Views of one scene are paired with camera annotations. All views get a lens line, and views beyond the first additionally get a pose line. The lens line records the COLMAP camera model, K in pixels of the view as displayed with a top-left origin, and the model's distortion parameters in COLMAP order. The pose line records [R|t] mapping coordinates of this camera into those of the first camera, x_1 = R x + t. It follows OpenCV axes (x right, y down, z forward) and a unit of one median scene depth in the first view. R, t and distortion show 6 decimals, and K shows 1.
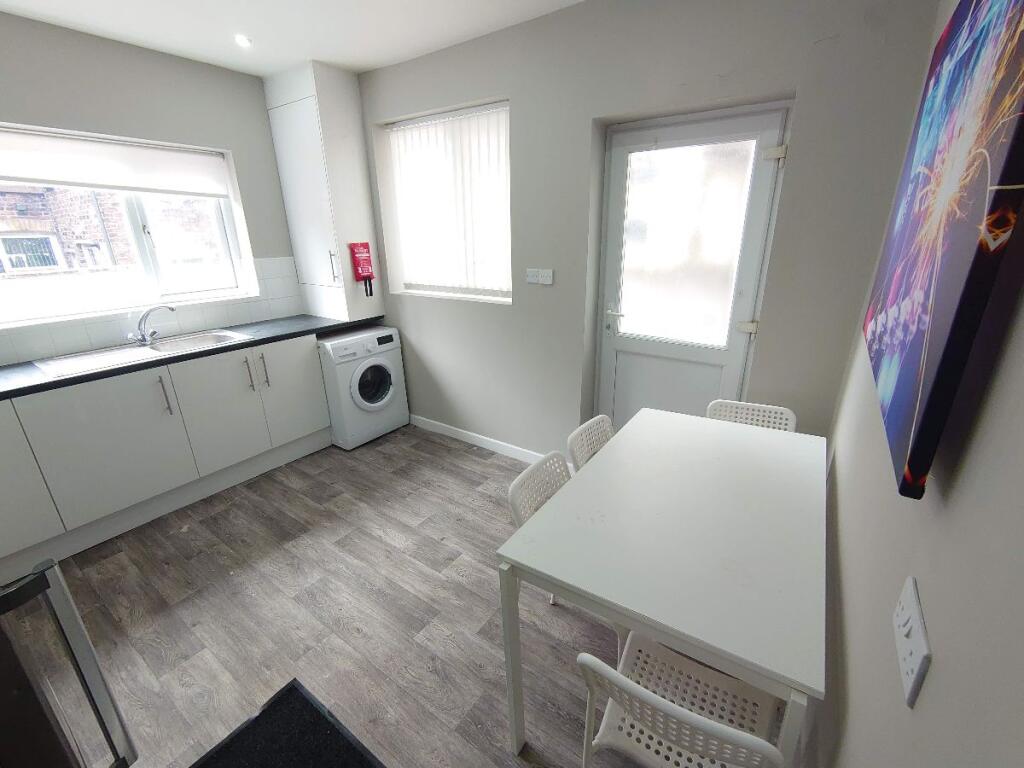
lens RADIAL K [[443.6, 0, 511.0], [0, 443.6, 385.7], [0, 0, 1]] dist [-0.001064, 0.000335]
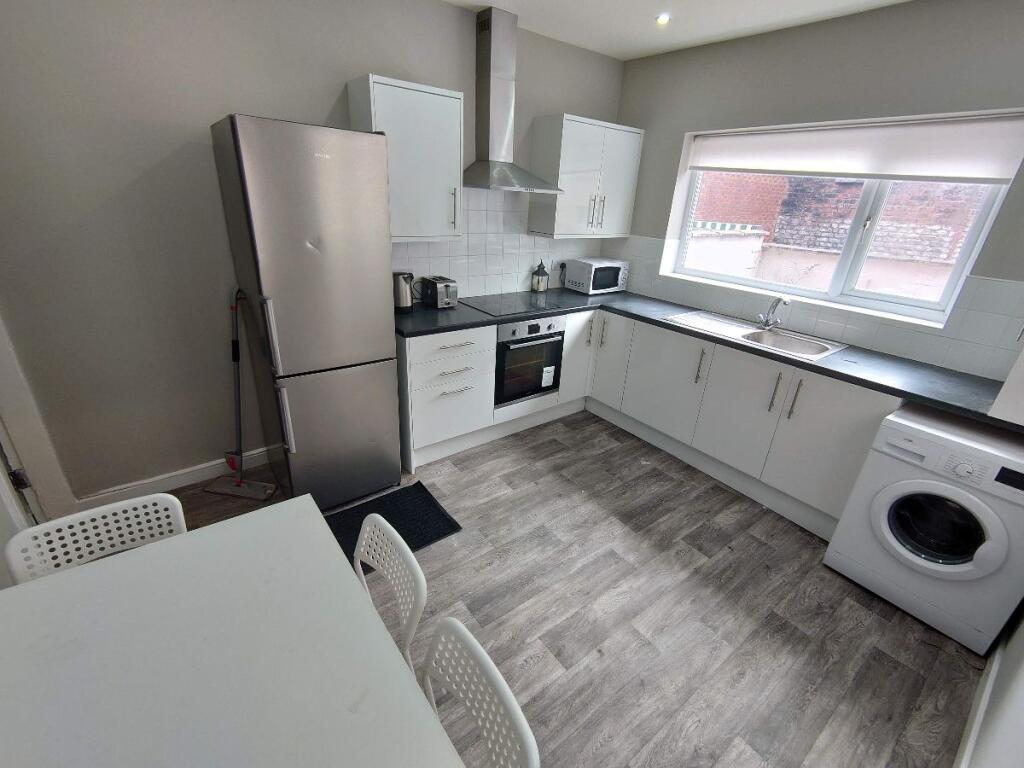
lens RADIAL K [[443.6, 0, 511.0], [0, 443.6, 379.2], [0, 0, 1]] dist [-0.001064, 0.000335]
pose [[-0.307690, 0.370420, -0.876422, 0.341486], [-0.362070, 0.806229, 0.467867, -0.286110], [0.879905, 0.461284, -0.113950, 0.693620]]
